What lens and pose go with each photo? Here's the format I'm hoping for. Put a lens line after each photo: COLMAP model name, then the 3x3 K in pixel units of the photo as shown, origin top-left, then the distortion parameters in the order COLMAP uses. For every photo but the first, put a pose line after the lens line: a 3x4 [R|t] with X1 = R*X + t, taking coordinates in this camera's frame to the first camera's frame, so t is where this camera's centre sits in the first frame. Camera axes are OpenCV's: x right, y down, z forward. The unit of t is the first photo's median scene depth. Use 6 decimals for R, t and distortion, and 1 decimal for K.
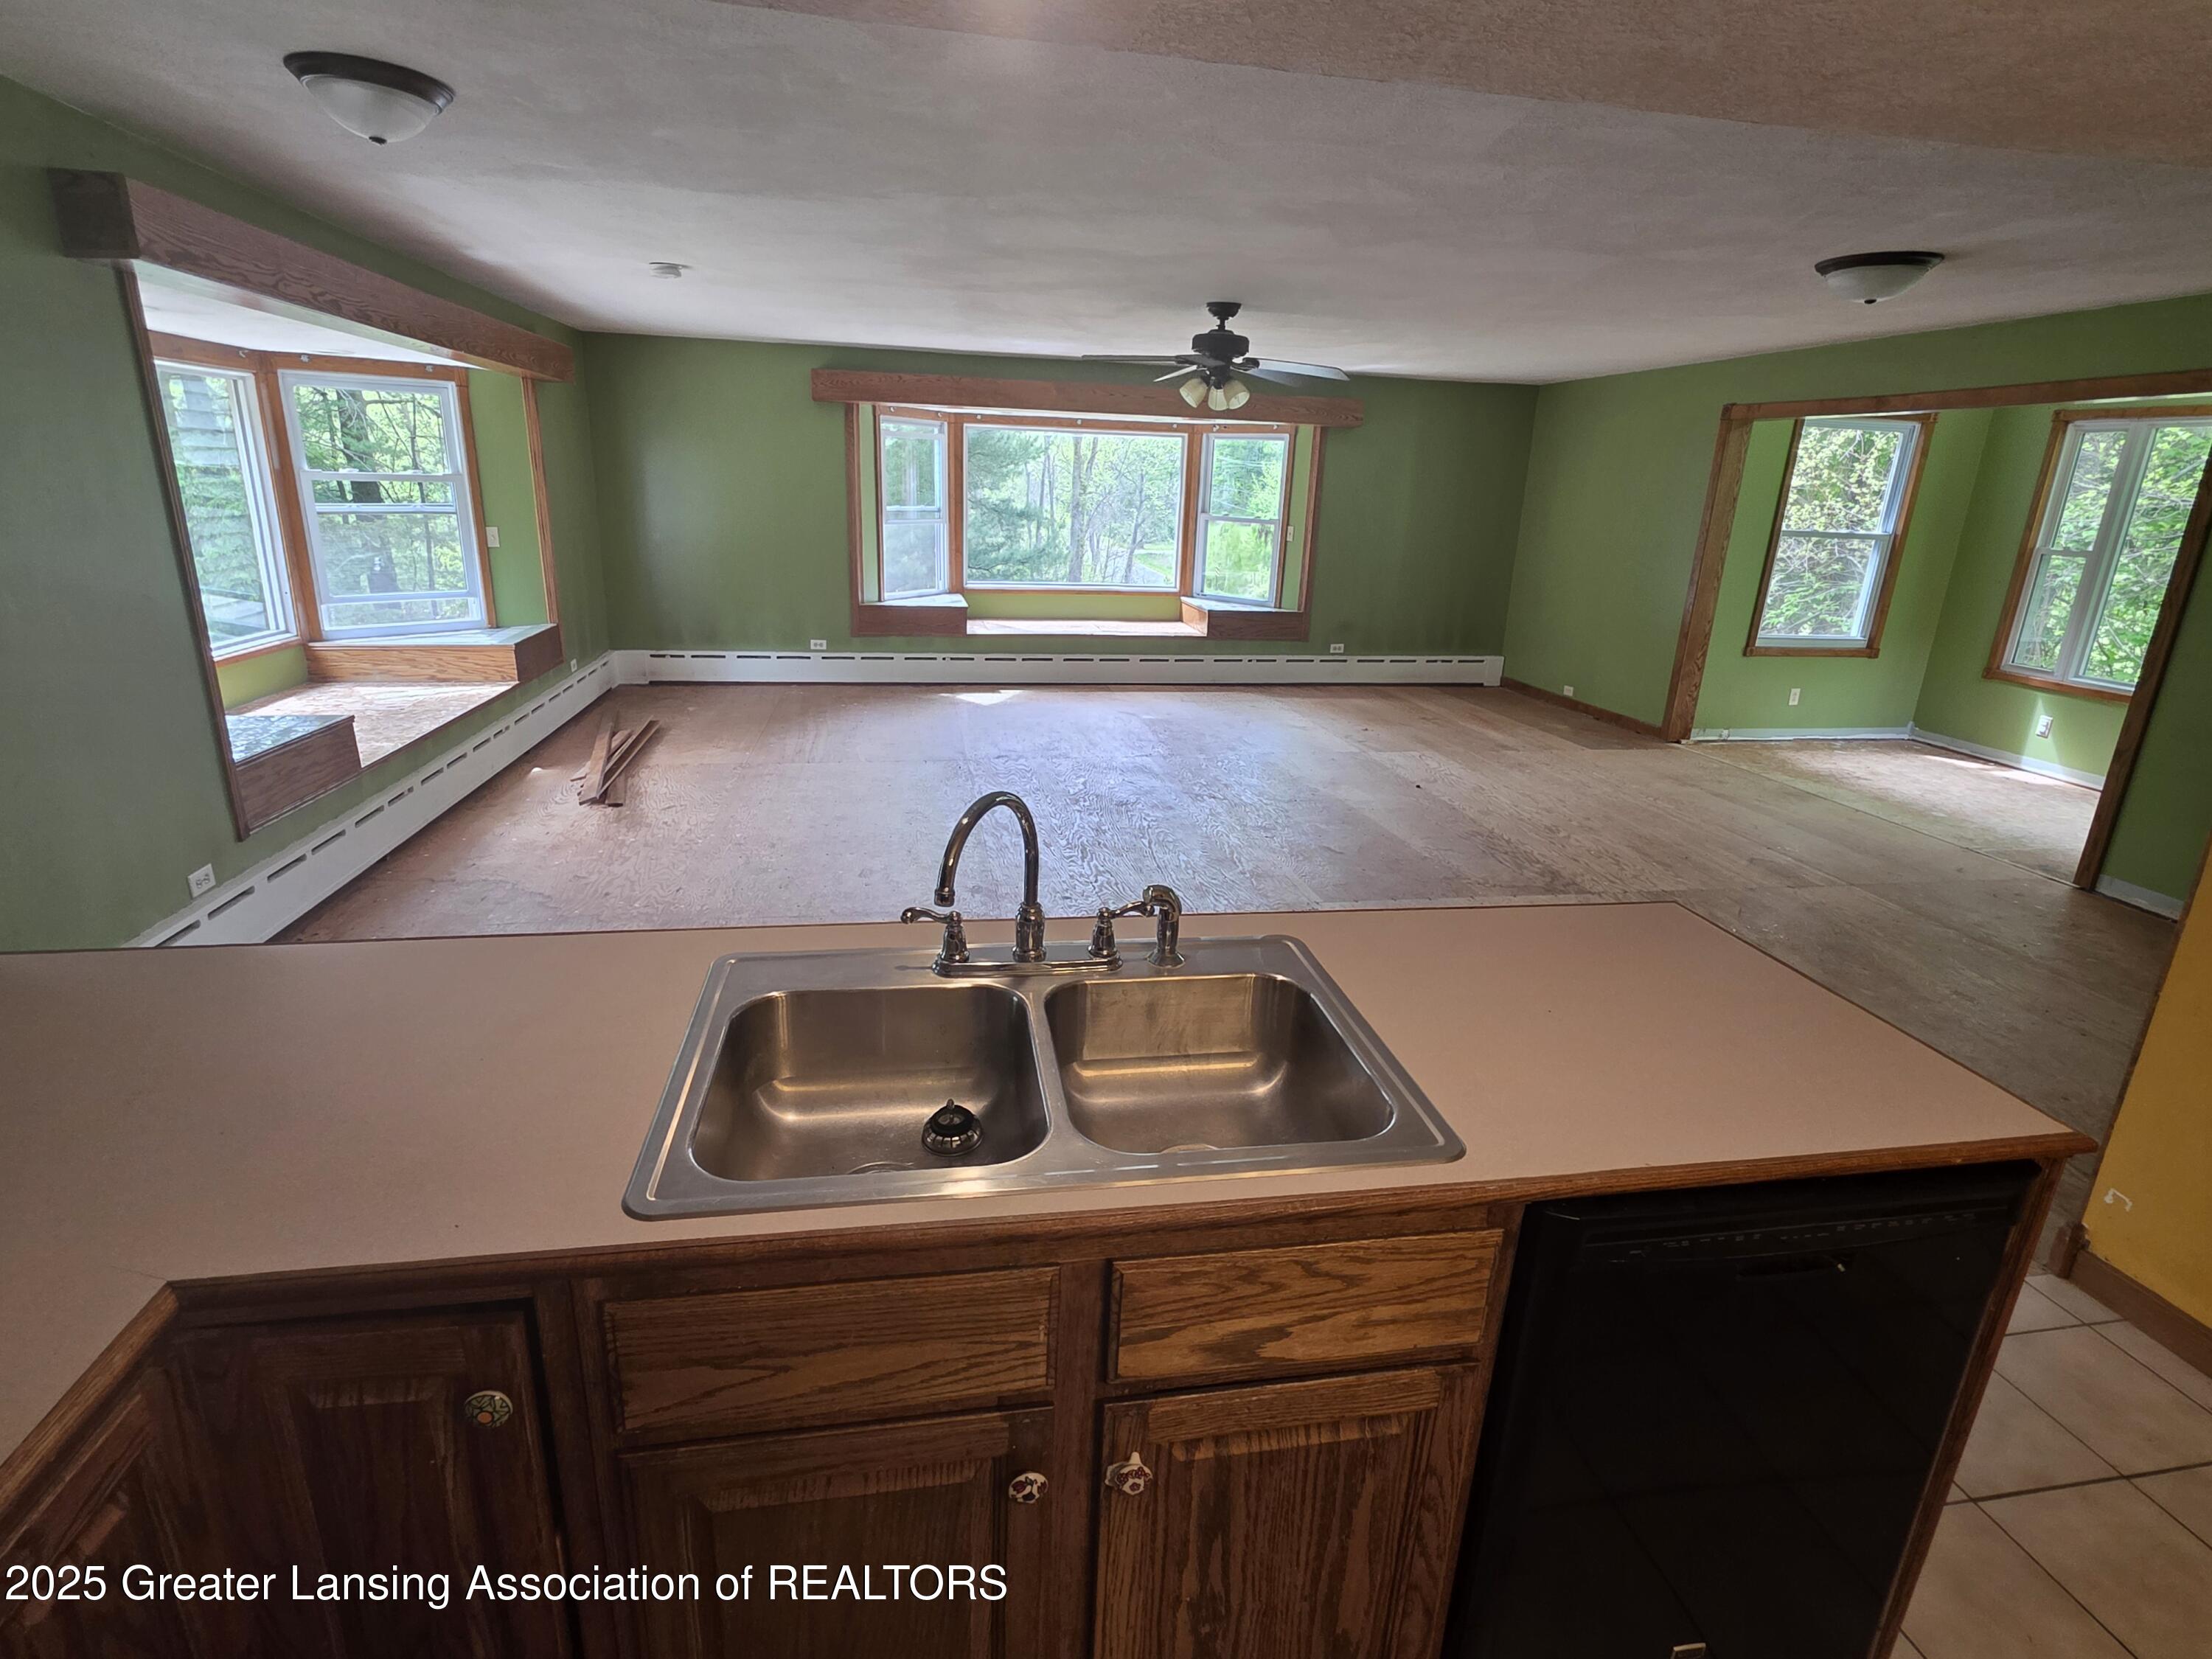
lens RADIAL K [[1112.6, 0, 1109.1], [0, 1112.6, 829.8], [0, 0, 1]] dist [0.001011, 0.003499]
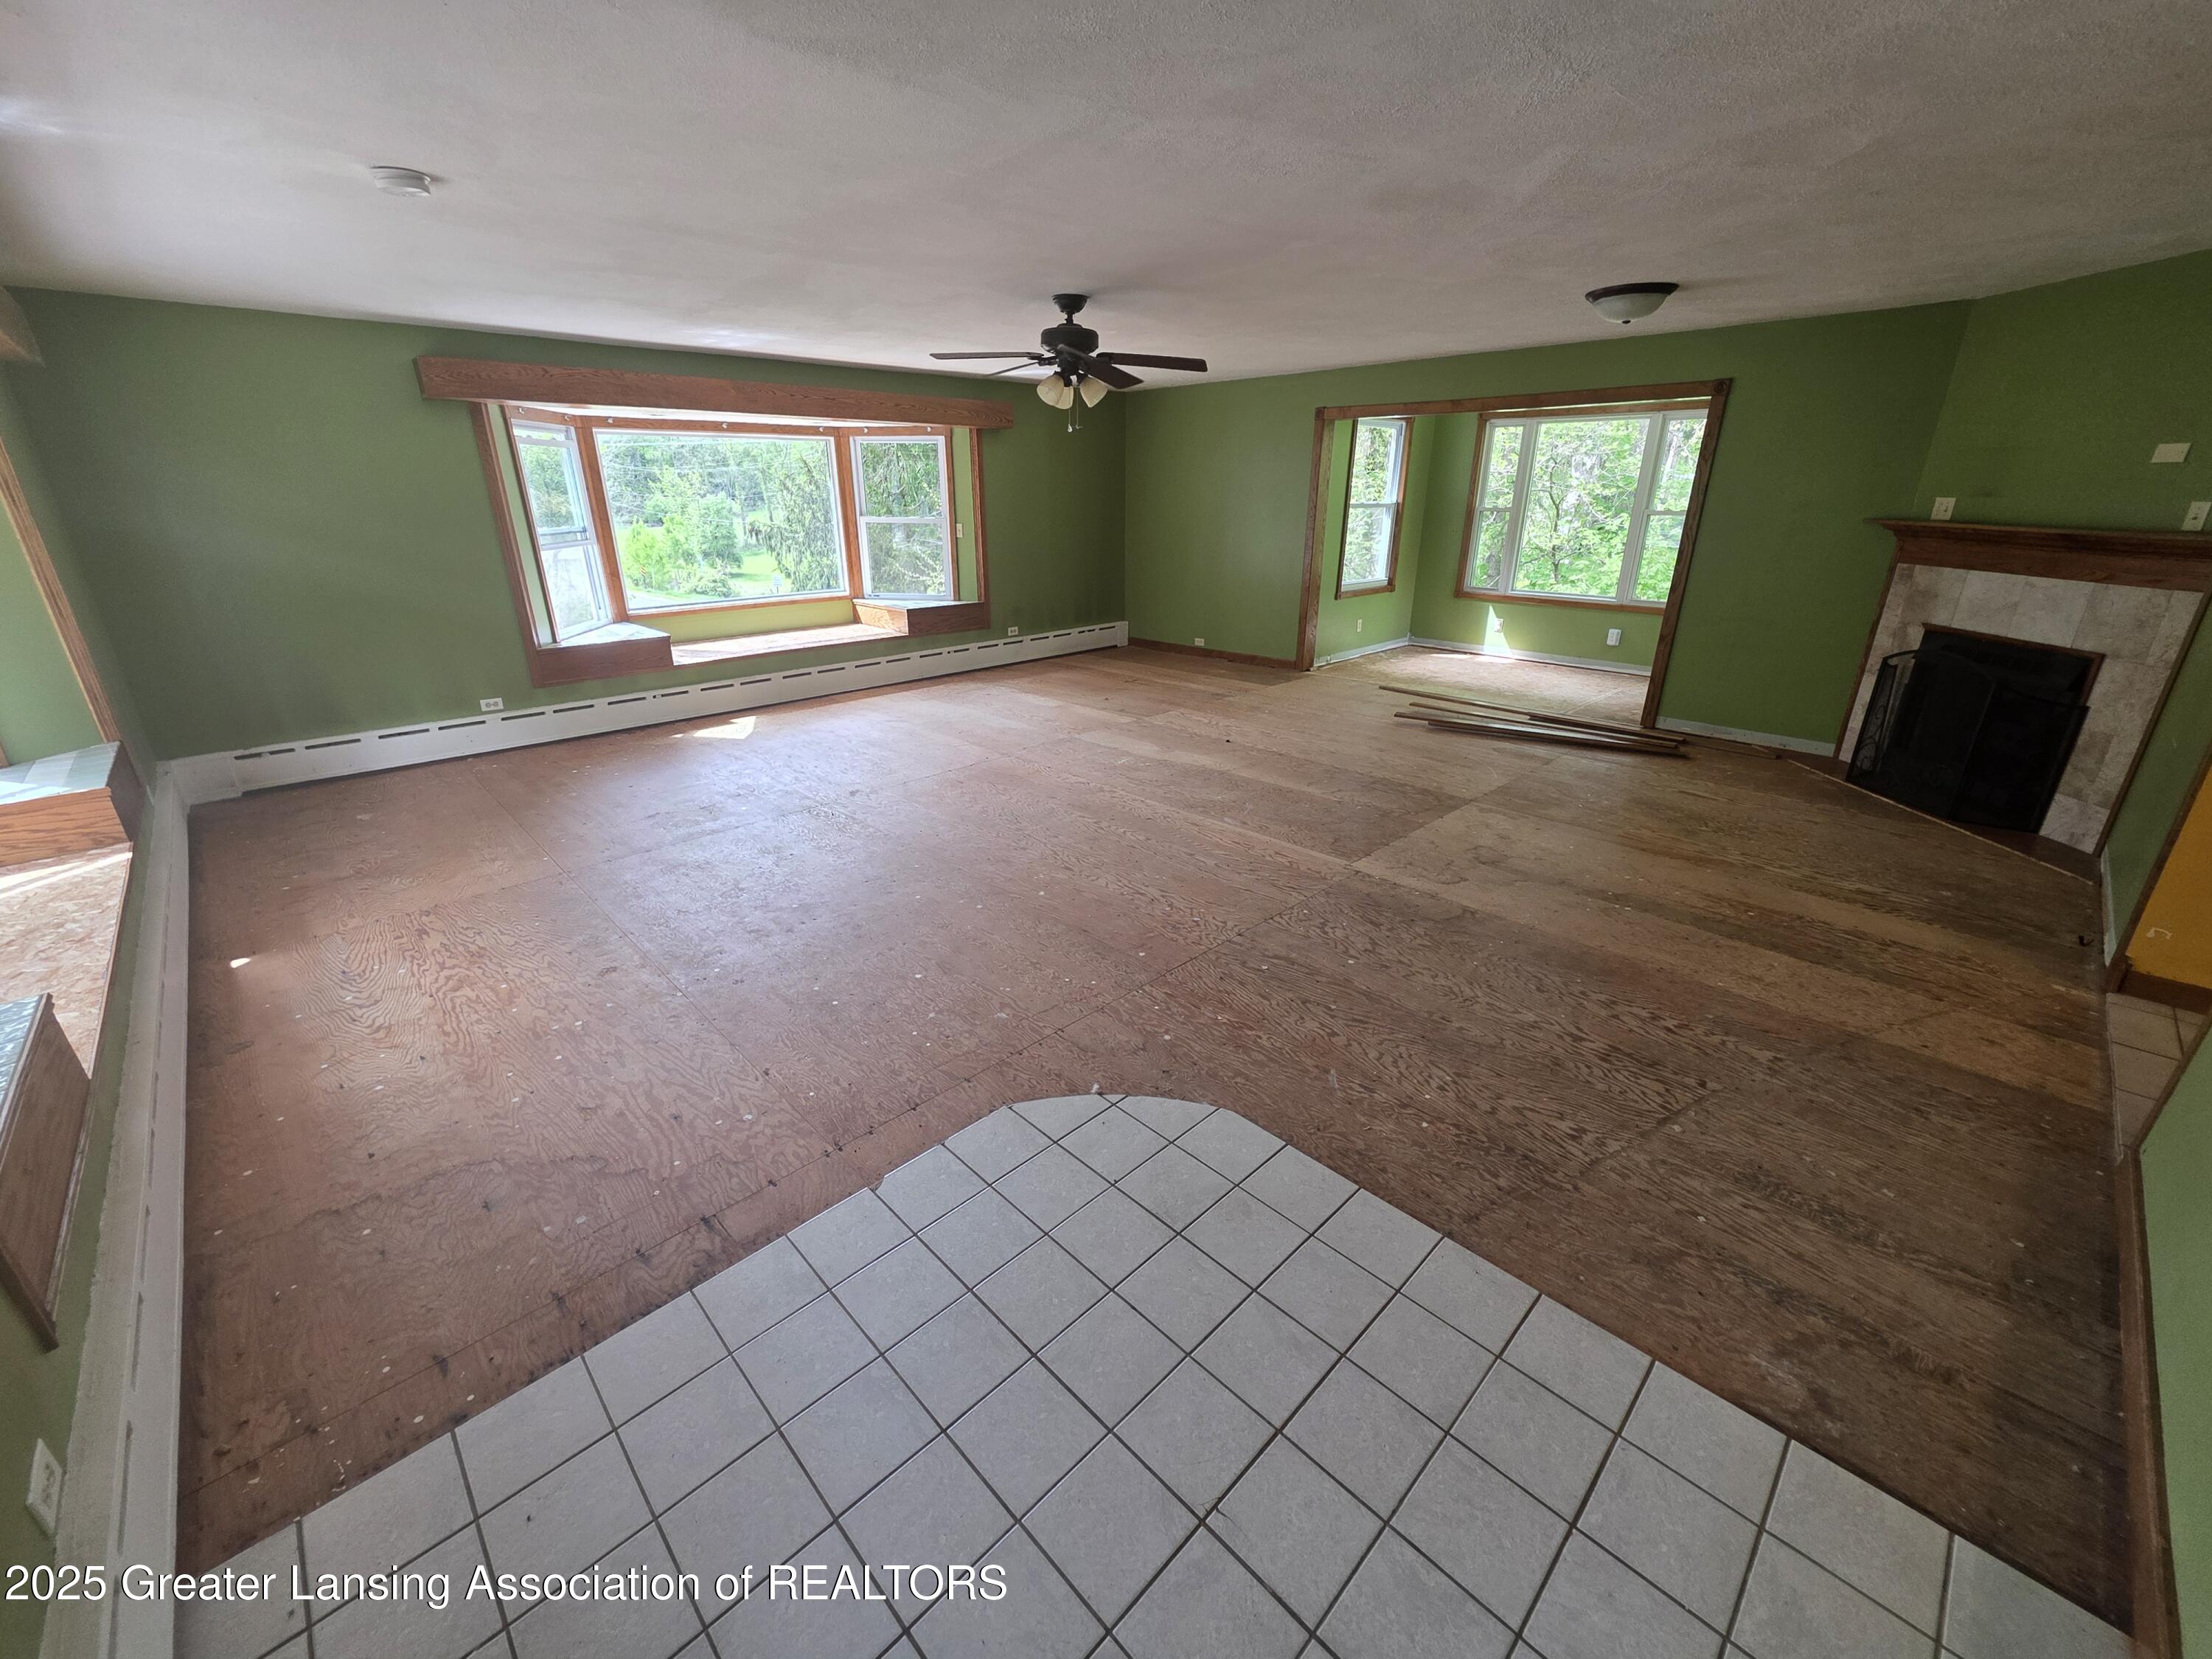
lens RADIAL K [[884.6, 0, 1103.5], [0, 884.6, 828.7], [0, 0, 1]] dist [0.003959, 0.000421]
pose [[0.827701, -0.237955, 0.508221, -0.247182], [0.200440, 0.971266, 0.128318, -0.071563], [-0.524152, -0.004342, 0.851613, 0.204522]]
